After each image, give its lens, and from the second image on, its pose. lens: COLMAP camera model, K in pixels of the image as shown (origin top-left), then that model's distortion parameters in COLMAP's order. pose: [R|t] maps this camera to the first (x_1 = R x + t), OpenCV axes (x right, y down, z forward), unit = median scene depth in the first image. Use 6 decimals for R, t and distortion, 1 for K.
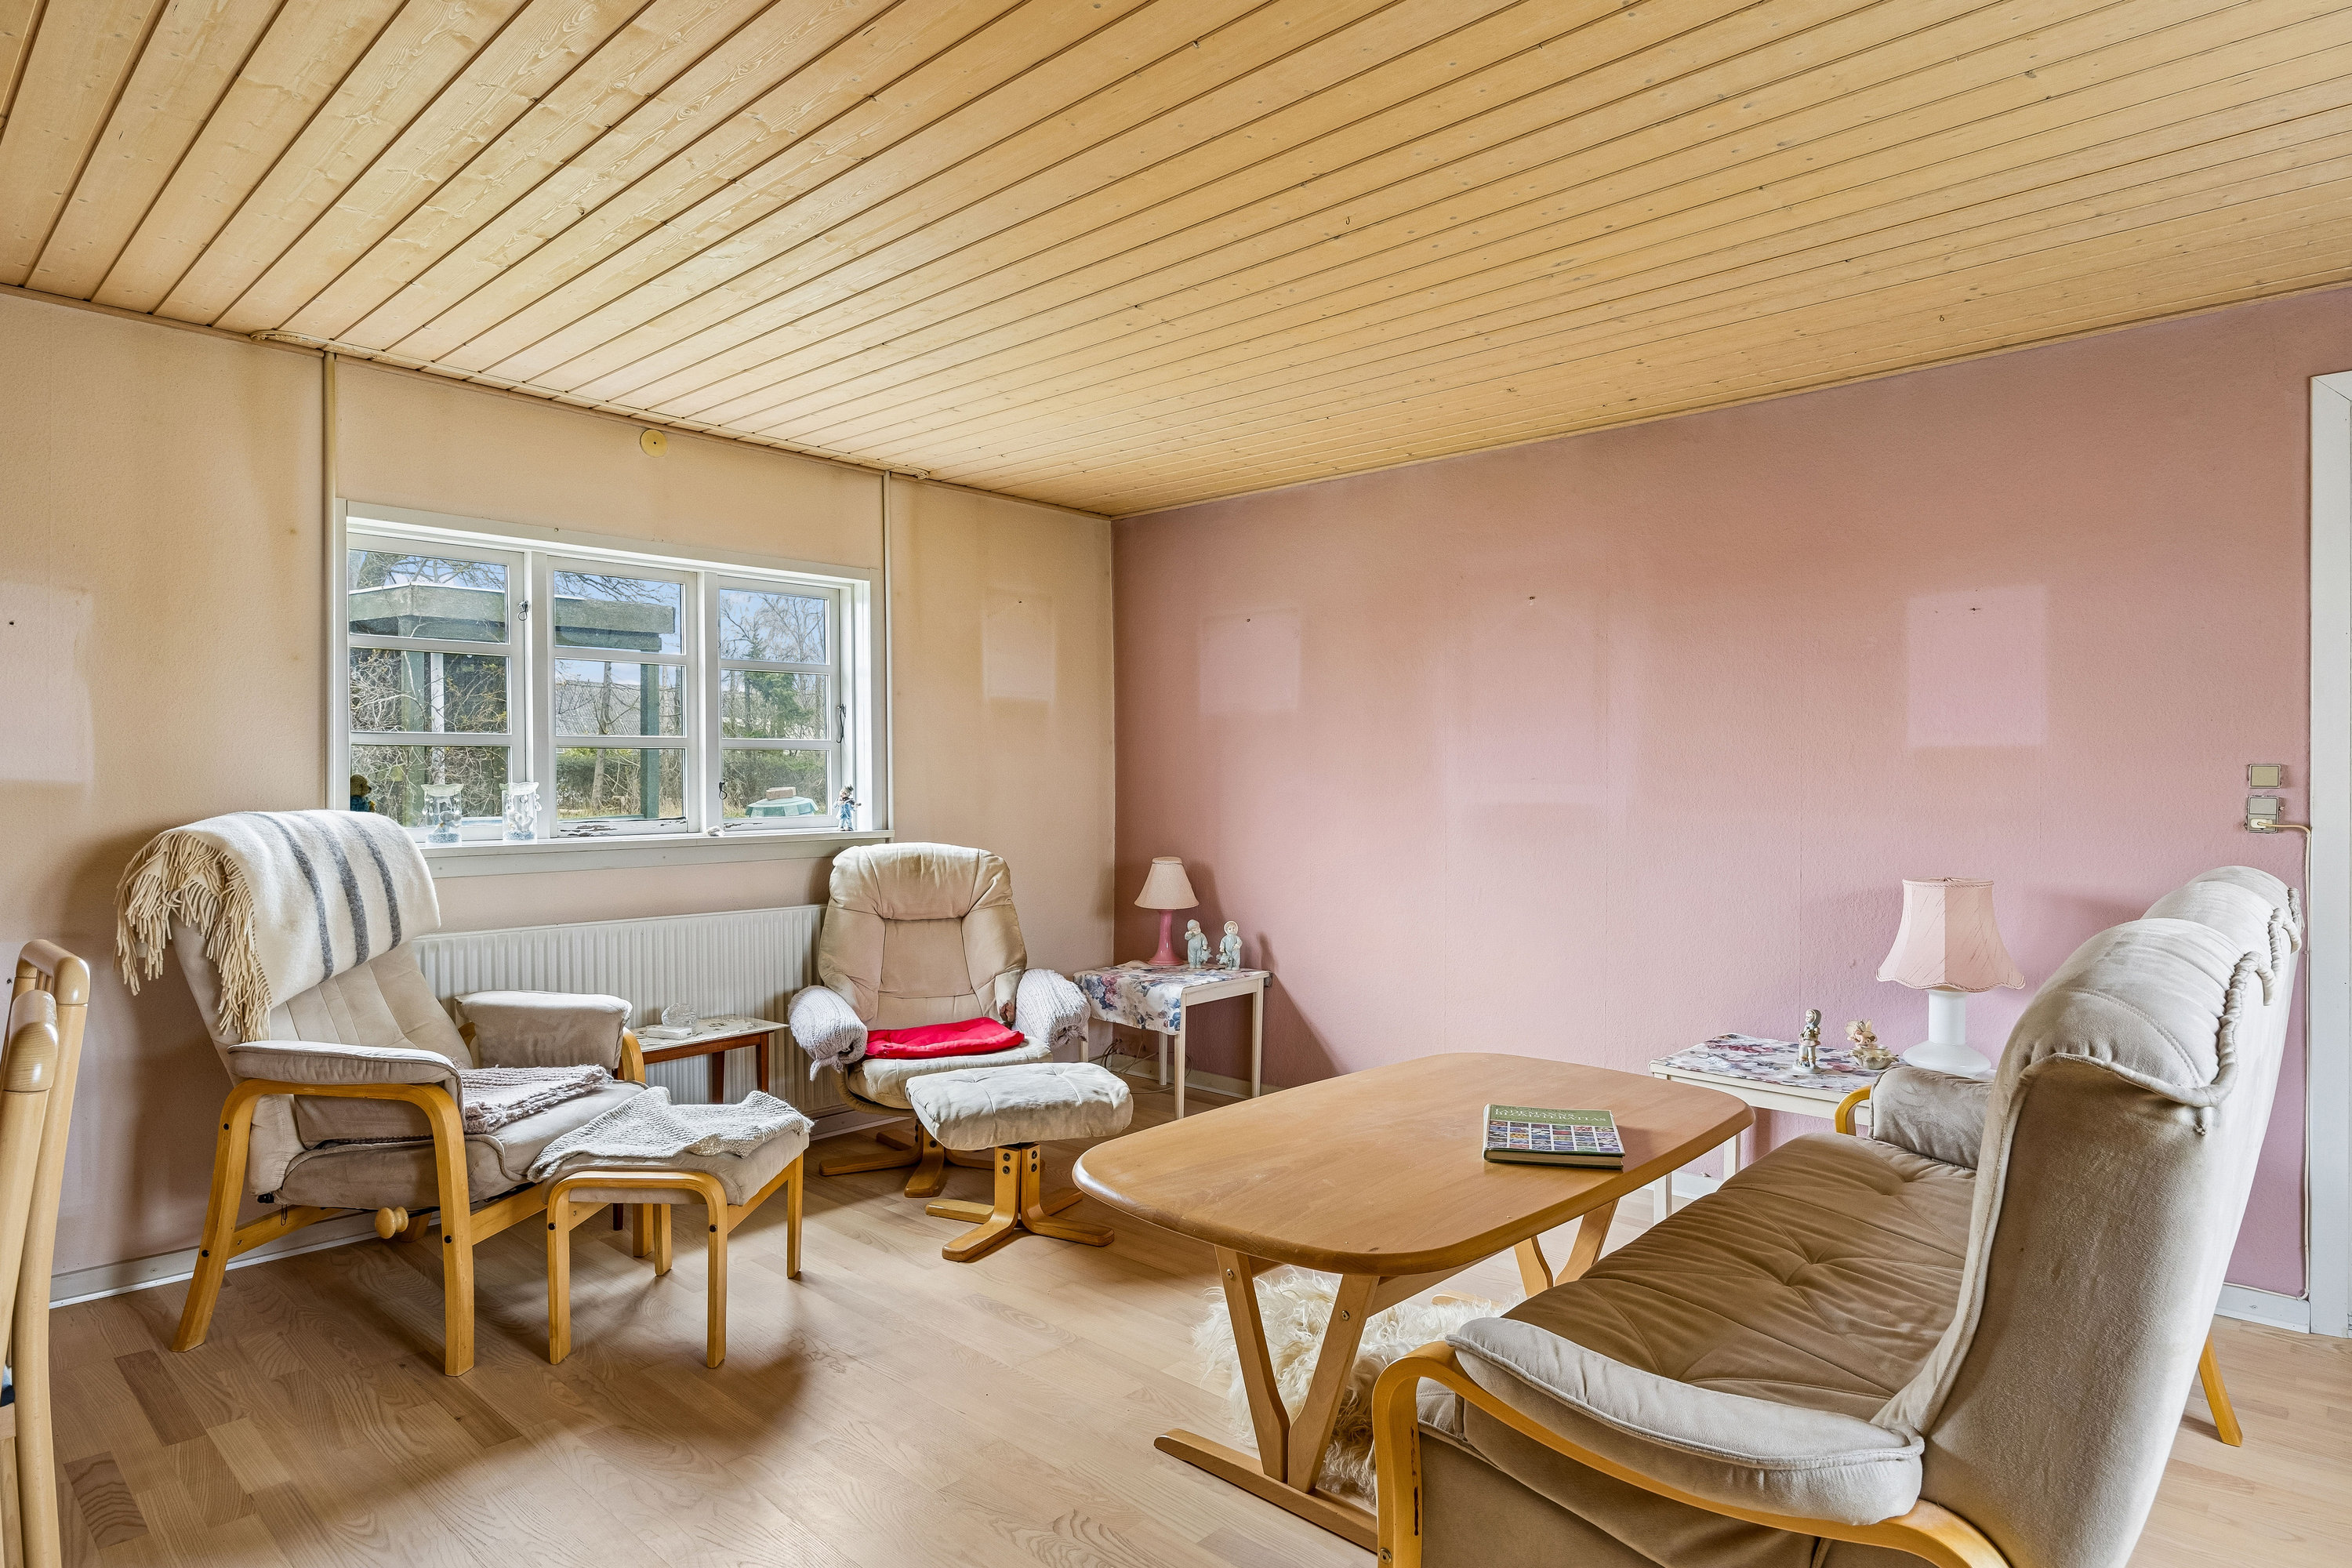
lens RADIAL K [[1306.2, 0, 1173.0], [0, 1306.2, 792.5], [0, 0, 1]] dist [-0.003133, -0.001118]
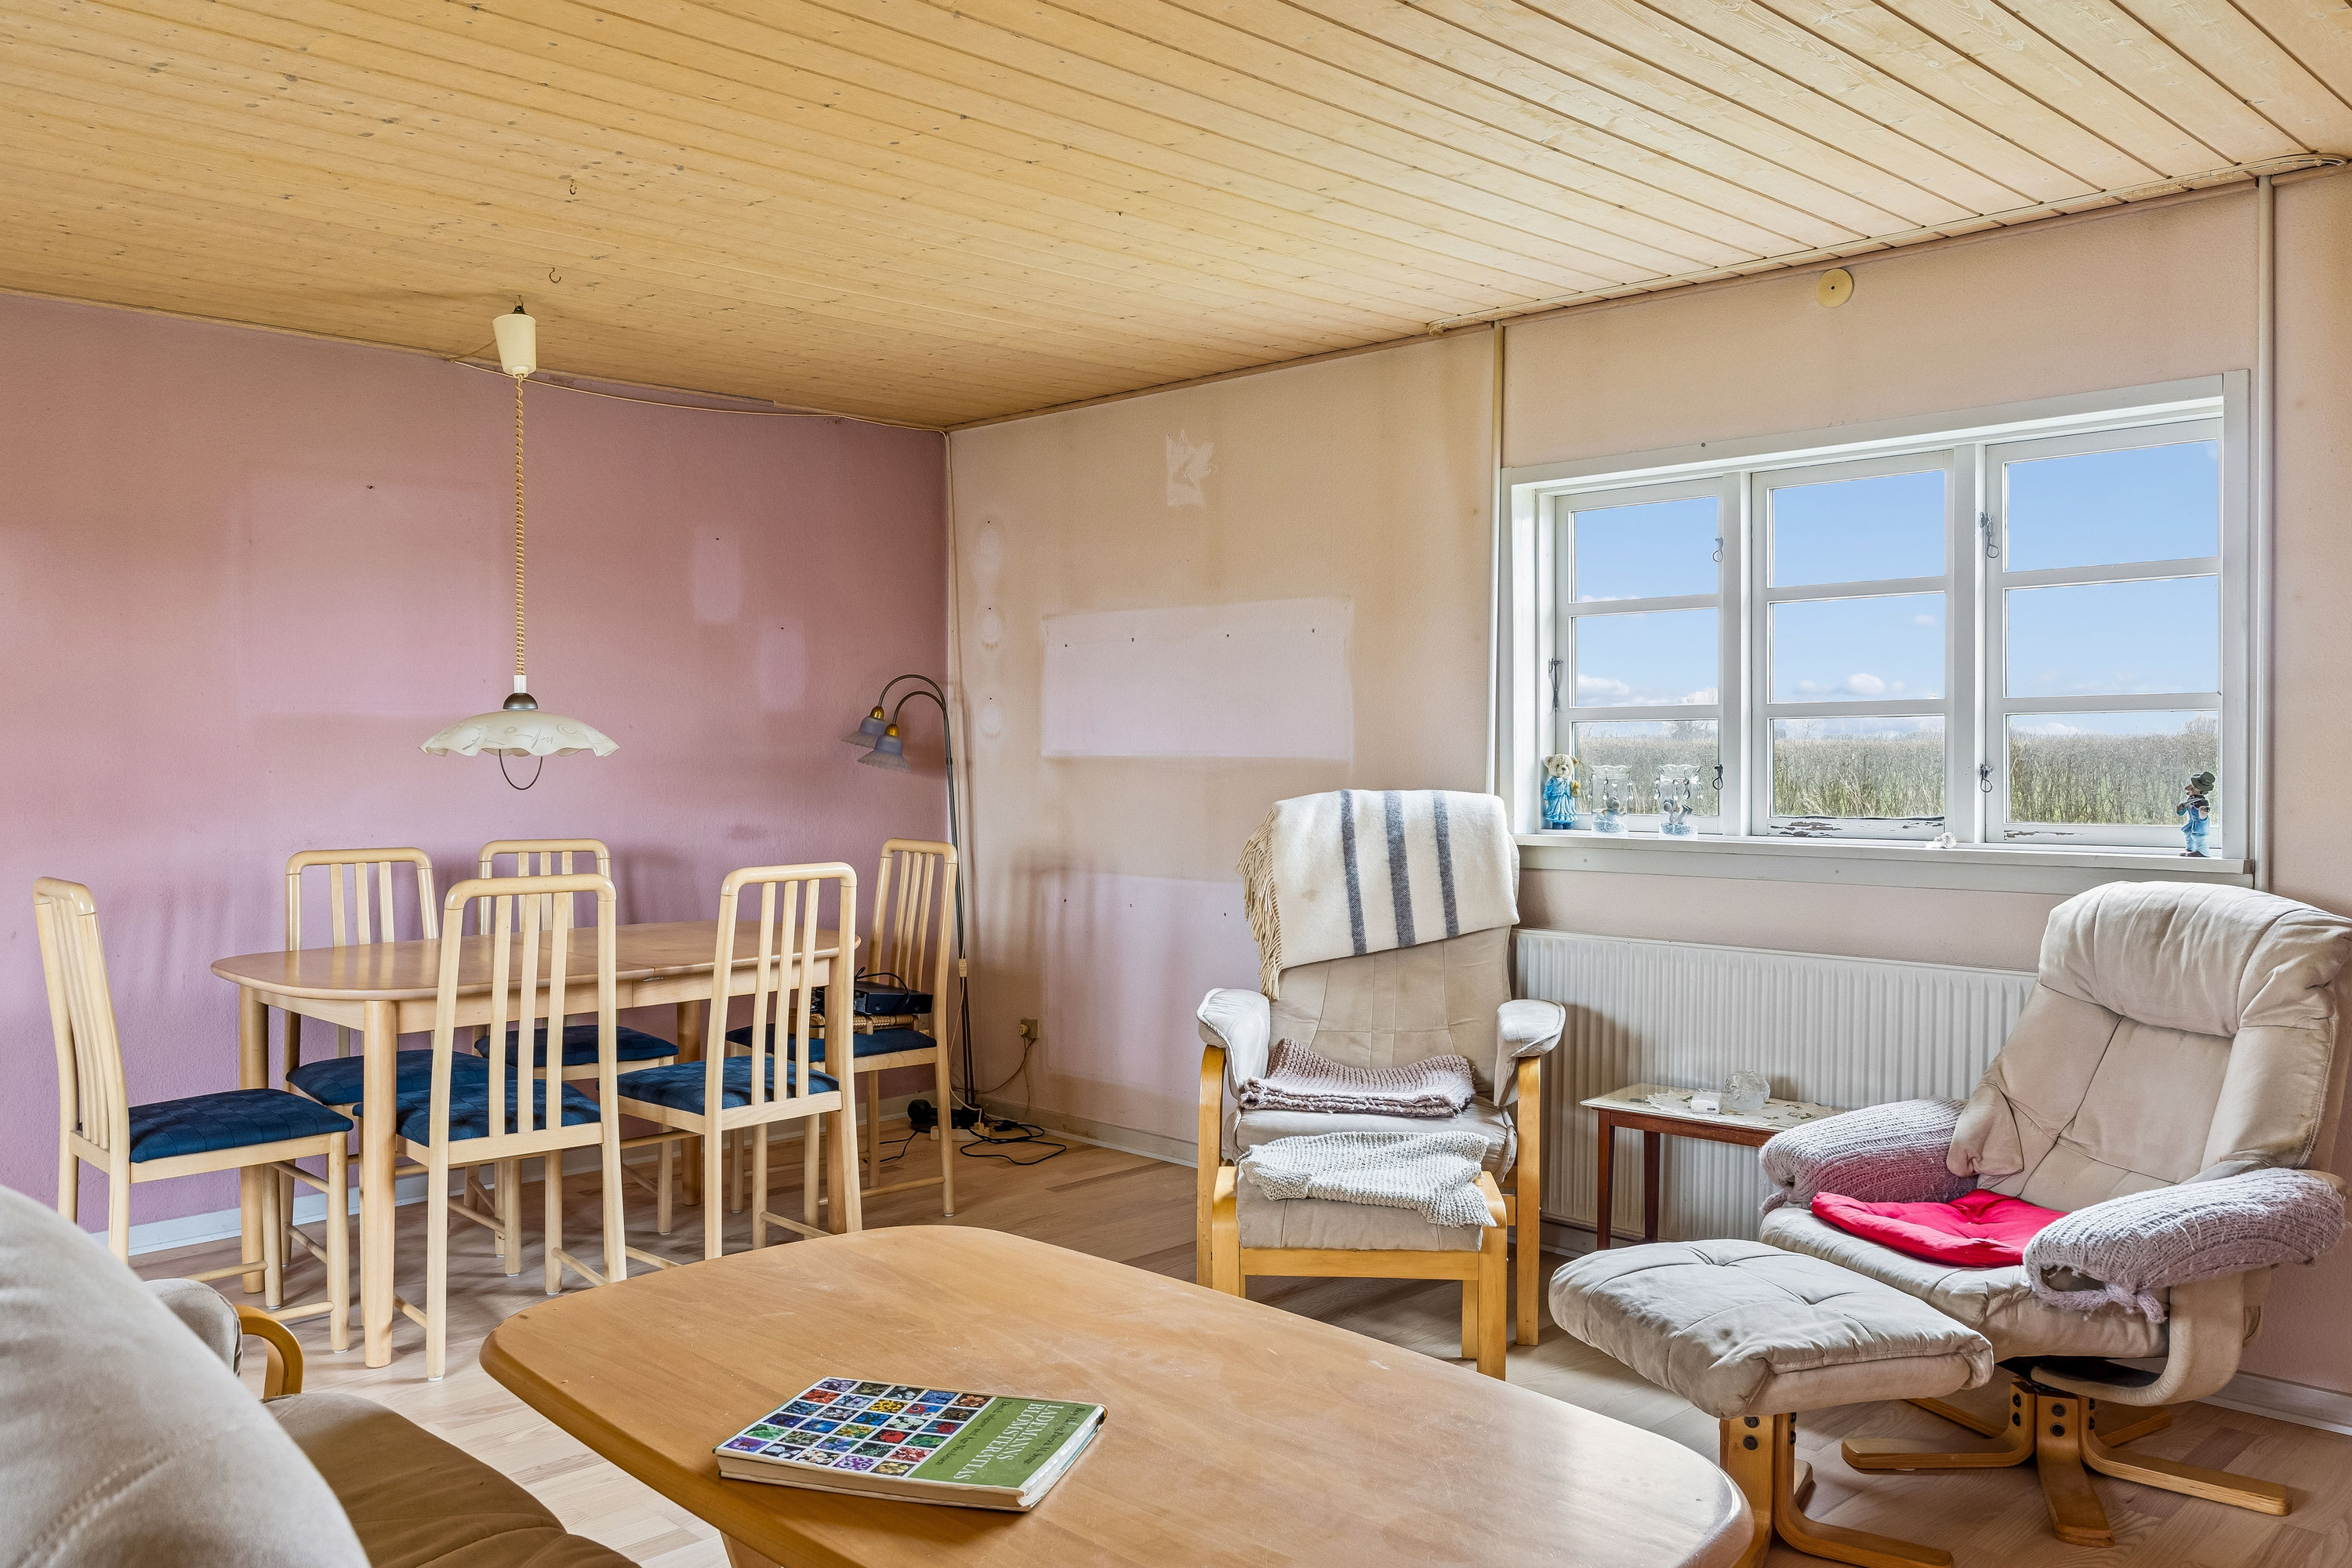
lens RADIAL K [[1872.9, 0, 1175.1], [0, 1872.9, 771.2], [0, 0, 1]] dist [-0.018394, 0.000223]
pose [[-0.042151, 0.012397, -0.999034, 0.705195], [-0.008455, 0.999883, 0.012764, -0.016129], [0.999075, 0.008985, -0.042041, 0.763809]]
